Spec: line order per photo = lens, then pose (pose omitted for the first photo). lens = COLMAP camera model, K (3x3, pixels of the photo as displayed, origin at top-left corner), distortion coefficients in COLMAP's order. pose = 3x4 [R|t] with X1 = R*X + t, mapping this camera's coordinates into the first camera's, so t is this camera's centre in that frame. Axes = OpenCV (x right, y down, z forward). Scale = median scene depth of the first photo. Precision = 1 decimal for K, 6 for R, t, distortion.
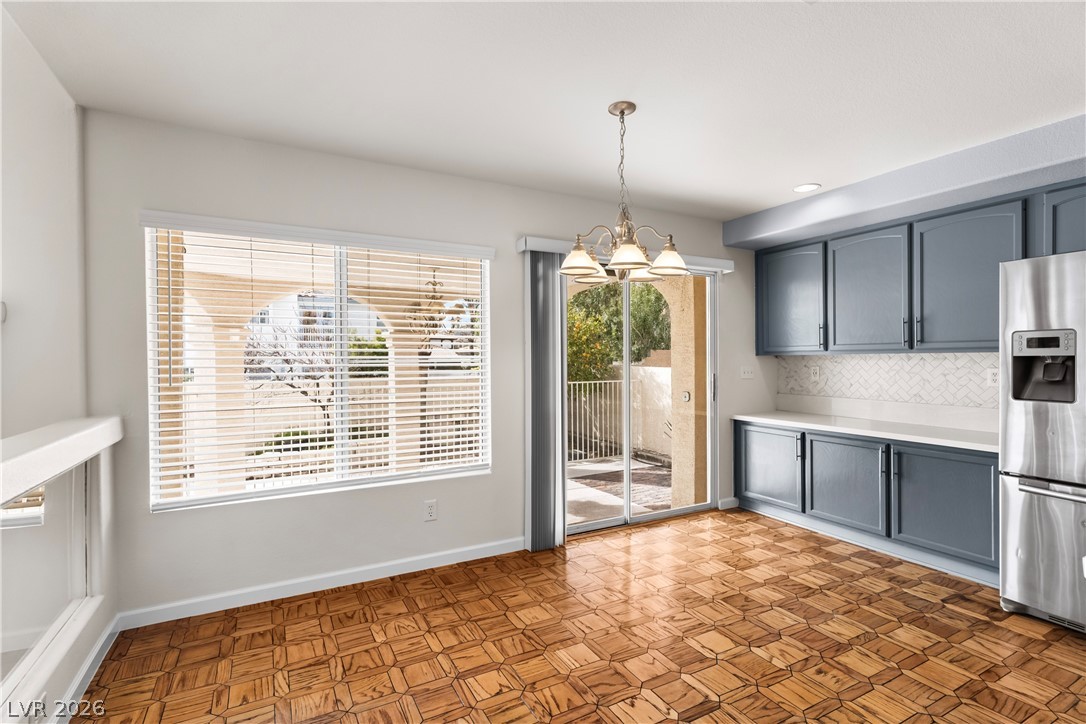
lens RADIAL K [[516.4, 0, 546.1], [0, 516.4, 362.0], [0, 0, 1]] dist [0.002686, -0.000118]
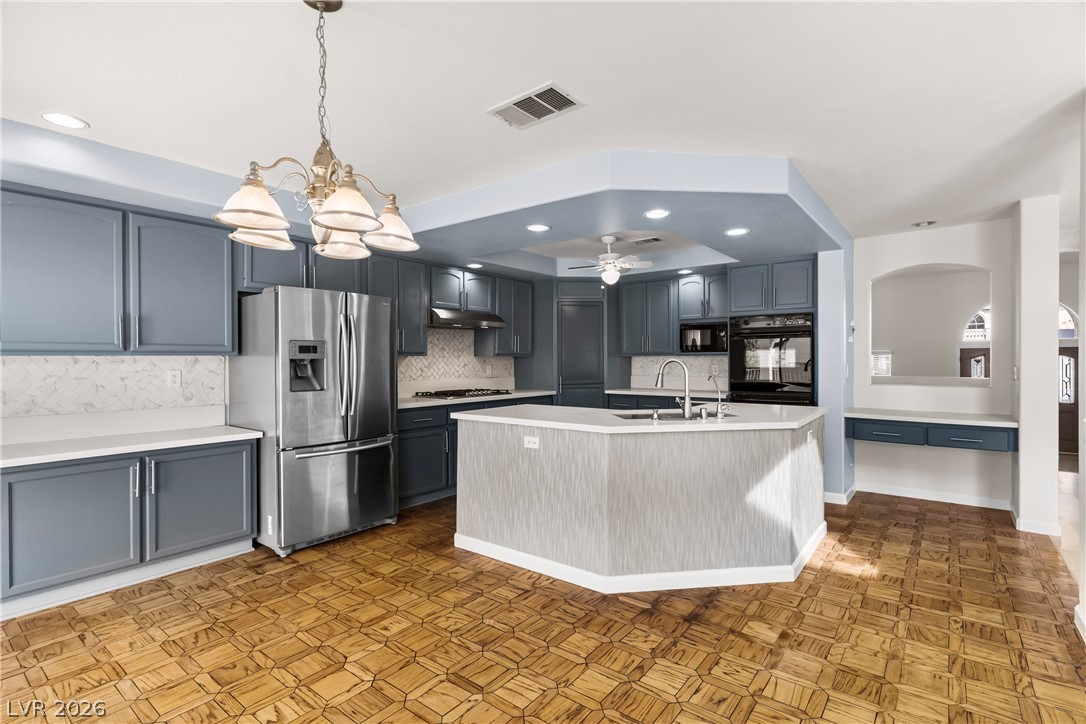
lens RADIAL K [[516.4, 0, 546.1], [0, 516.4, 362.0], [0, 0, 1]] dist [0.002686, -0.000118]
pose [[-0.401839, 0.000900, 0.915710, -0.433364], [0.010264, 0.999941, 0.003521, -0.001224], [-0.915653, 0.010814, -0.401824, 0.719375]]
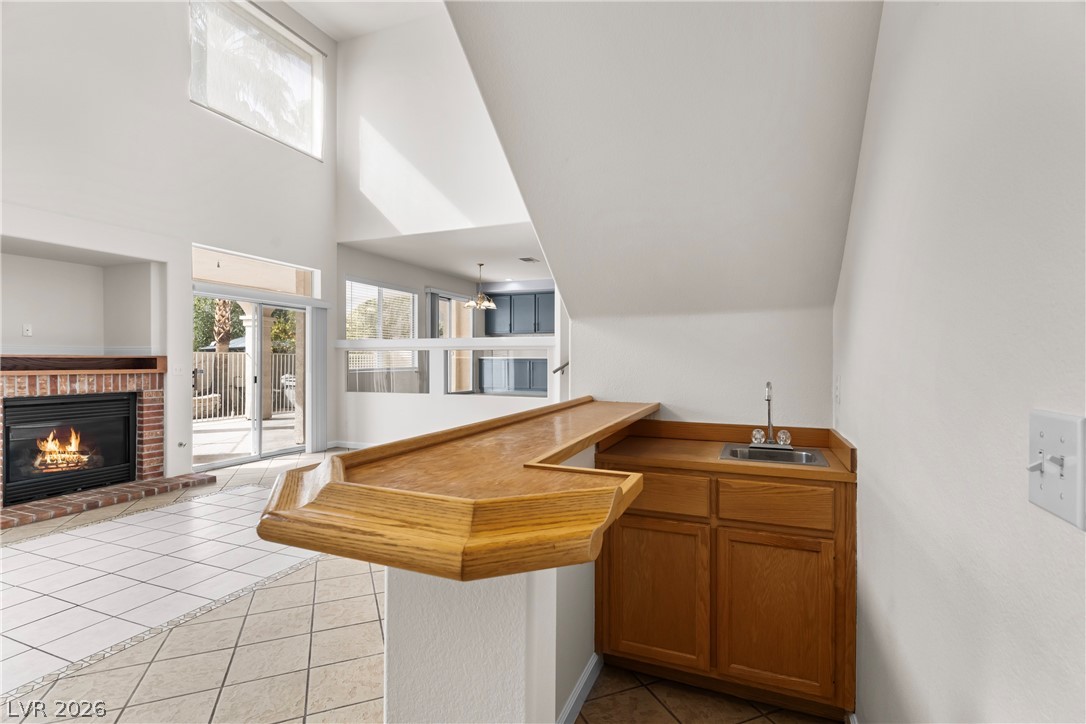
lens RADIAL K [[516.4, 0, 546.1], [0, 516.4, 362.0], [0, 0, 1]] dist [0.002686, -0.000118]
pose [[0.774383, 0.005316, 0.632695, -1.365499], [-0.003488, 0.999985, -0.004132, 0.181799], [-0.632707, 0.000993, 0.774390, -1.643426]]
